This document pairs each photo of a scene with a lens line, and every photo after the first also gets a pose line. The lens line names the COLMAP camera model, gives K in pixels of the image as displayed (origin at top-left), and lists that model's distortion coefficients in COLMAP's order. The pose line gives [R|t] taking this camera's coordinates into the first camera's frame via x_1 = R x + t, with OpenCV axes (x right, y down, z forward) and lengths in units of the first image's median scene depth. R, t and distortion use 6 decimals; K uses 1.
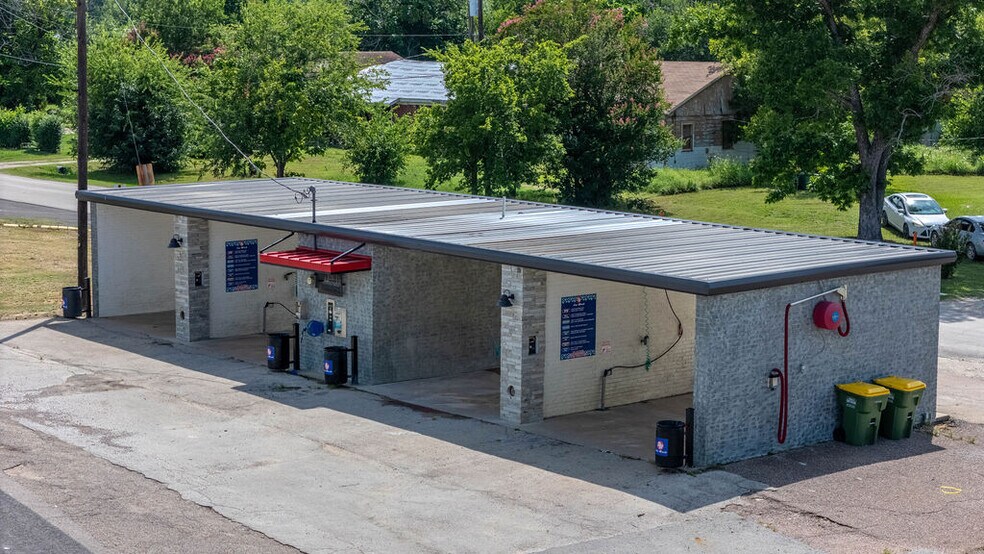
lens RADIAL K [[1978.5, 0, 492.0], [0, 1978.5, 277.0], [0, 0, 1]] dist [-0.211804, 0.519280]
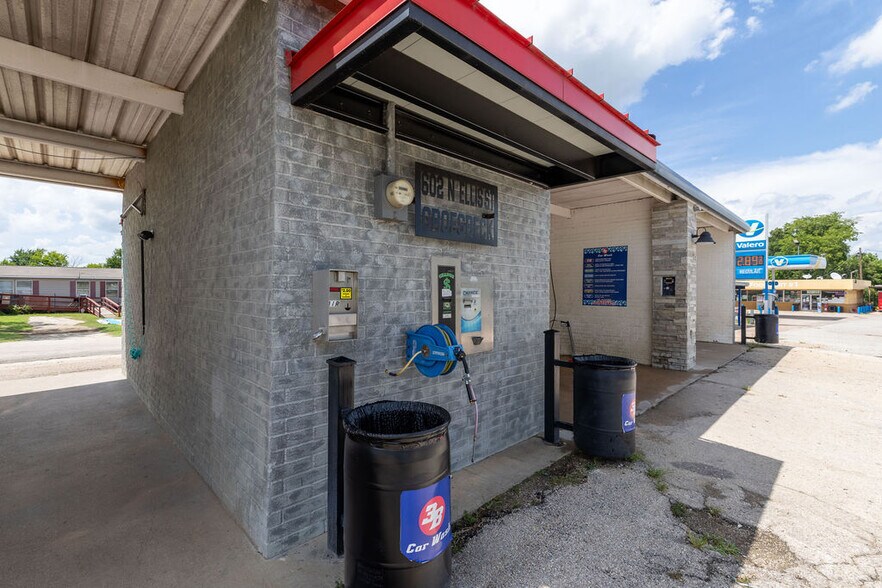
lens RADIAL K [[393.3, 0, 441.0], [0, 393.3, 294.0], [0, 0, 1]] dist [-0.001178, -0.000006]
pose [[-0.079169, -0.010483, 0.996806, -0.168856], [0.127222, 0.991662, 0.020534, 0.018175], [-0.988710, 0.128441, -0.077176, 1.122156]]
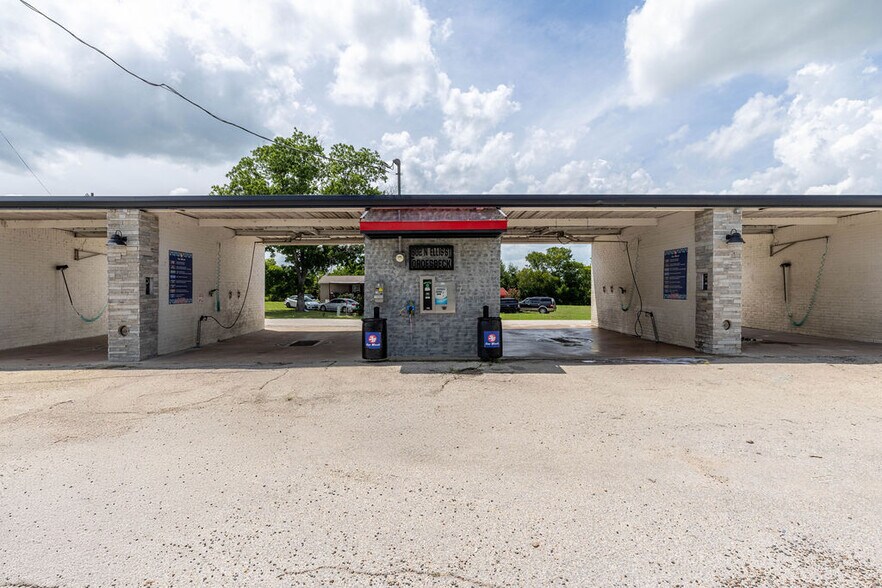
lens RADIAL K [[410.5, 0, 441.0], [0, 410.5, 294.0], [0, 0, 1]] dist [-0.000242, 0.000054]
pose [[0.612682, -0.013308, 0.790218, -0.261708], [0.112351, 0.991170, -0.070418, 0.038684], [-0.782303, 0.131926, 0.608767, 0.974884]]
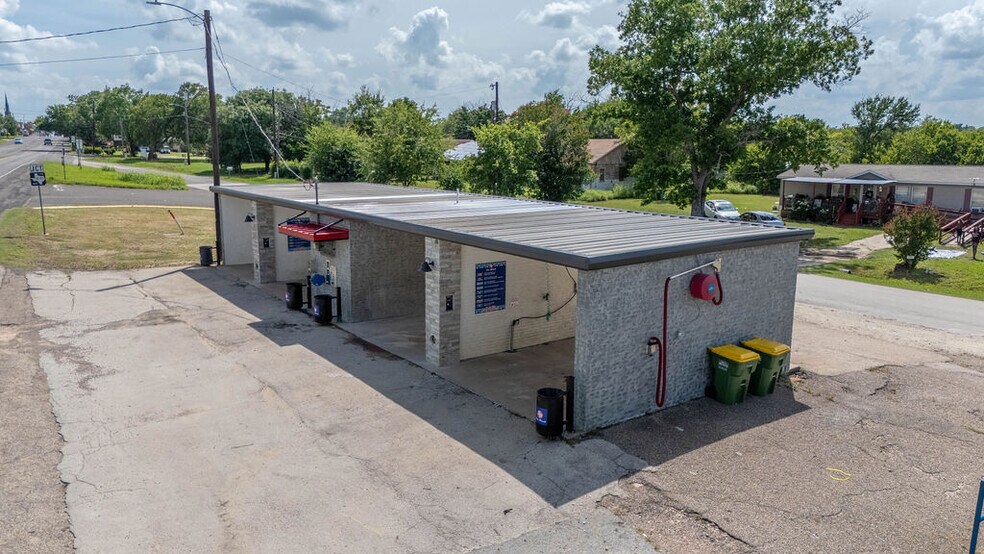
lens RADIAL K [[723.5, 0, 492.0], [0, 723.5, 277.0], [0, 0, 1]] dist [0.116021, -0.158716]
pose [[0.998213, 0.014763, -0.057898, 0.071558], [-0.011726, 0.998555, 0.052454, -0.005333], [0.058588, -0.051681, 0.996944, 0.549169]]
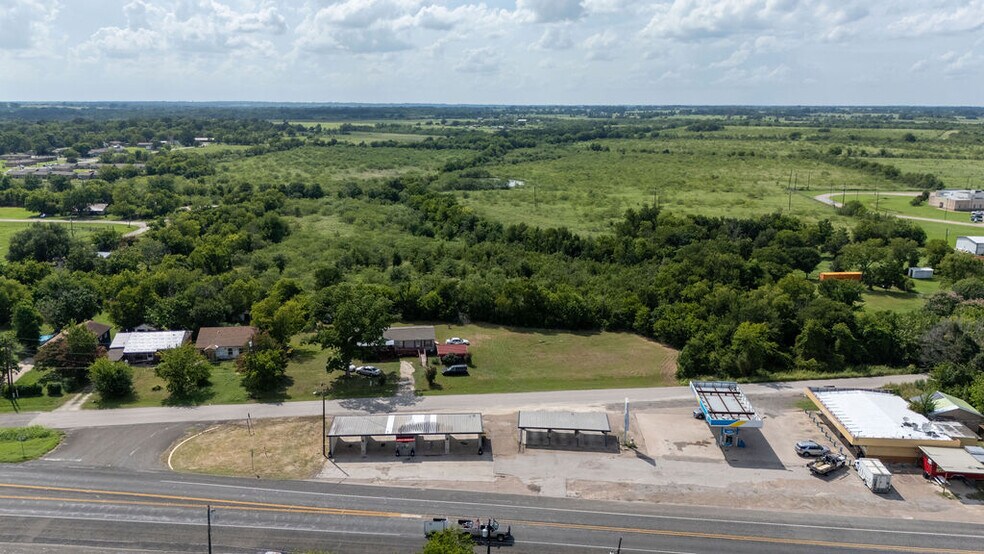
lens RADIAL K [[724.6, 0, 492.0], [0, 724.6, 277.0], [0, 0, 1]] dist [0.069314, -0.090879]
pose [[0.594655, -0.183542, 0.782750, -1.958963], [0.097486, 0.982870, 0.156406, -1.017397], [-0.798049, -0.016700, 0.602361, -0.822295]]
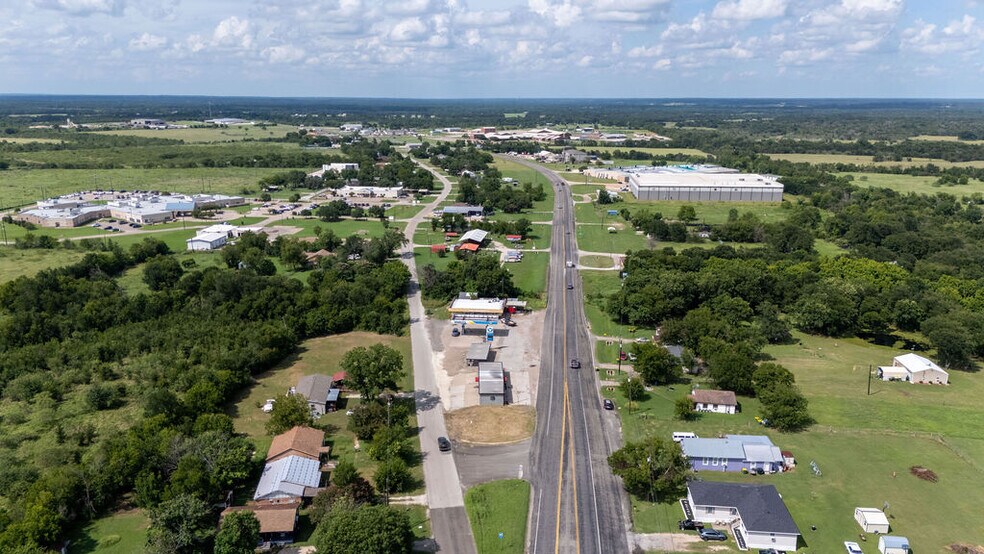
lens RADIAL K [[724.6, 0, 492.0], [0, 724.6, 277.0], [0, 0, 1]] dist [0.069314, -0.090879]
pose [[-0.784513, -0.147500, 0.602315, -3.036203], [0.081238, 0.938482, 0.335635, -2.437107], [-0.614769, 0.312241, -0.724269, 4.674616]]
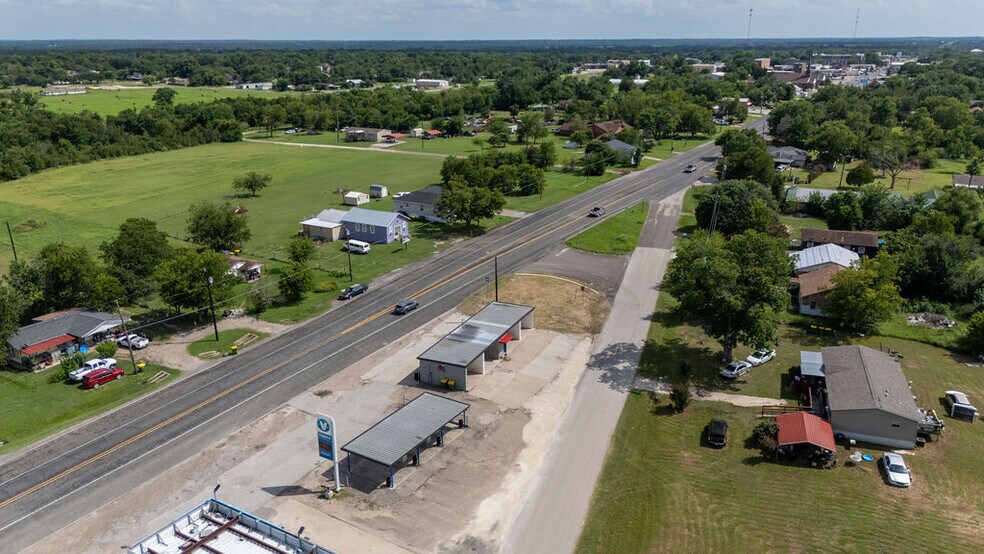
lens RADIAL K [[735.7, 0, 492.0], [0, 735.7, 277.0], [0, 0, 1]] dist [0.072758, -0.098230]
pose [[0.432640, 0.271957, -0.859571, 2.182742], [-0.110881, 0.962231, 0.248629, -0.867802], [0.894723, -0.012257, 0.446454, 0.031929]]
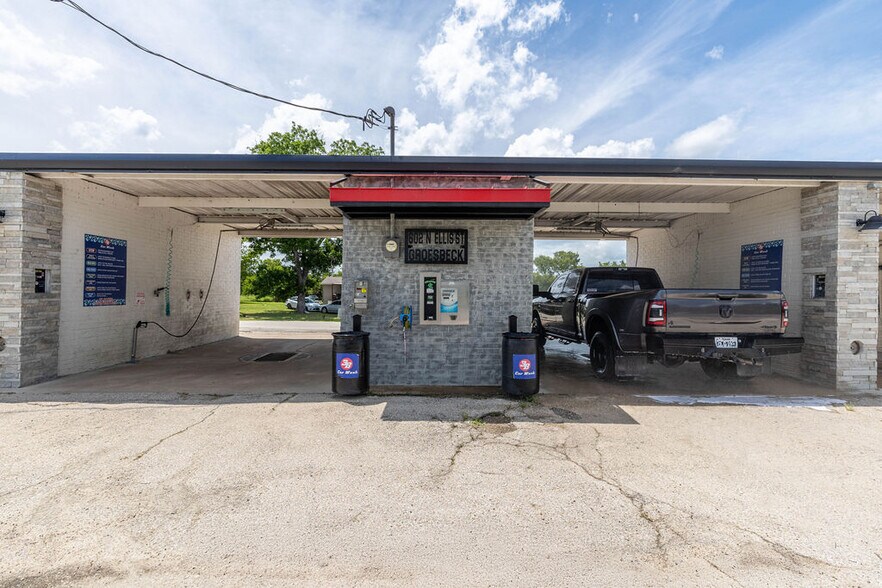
lens RADIAL K [[399.7, 0, 441.0], [0, 399.7, 294.0], [0, 0, 1]] dist [0.000897, 0.000291]
pose [[0.622696, 0.001156, 0.782463, -0.208299], [0.097347, 0.992115, -0.078936, 0.033382], [-0.776385, 0.125324, 0.617673, 1.017486]]
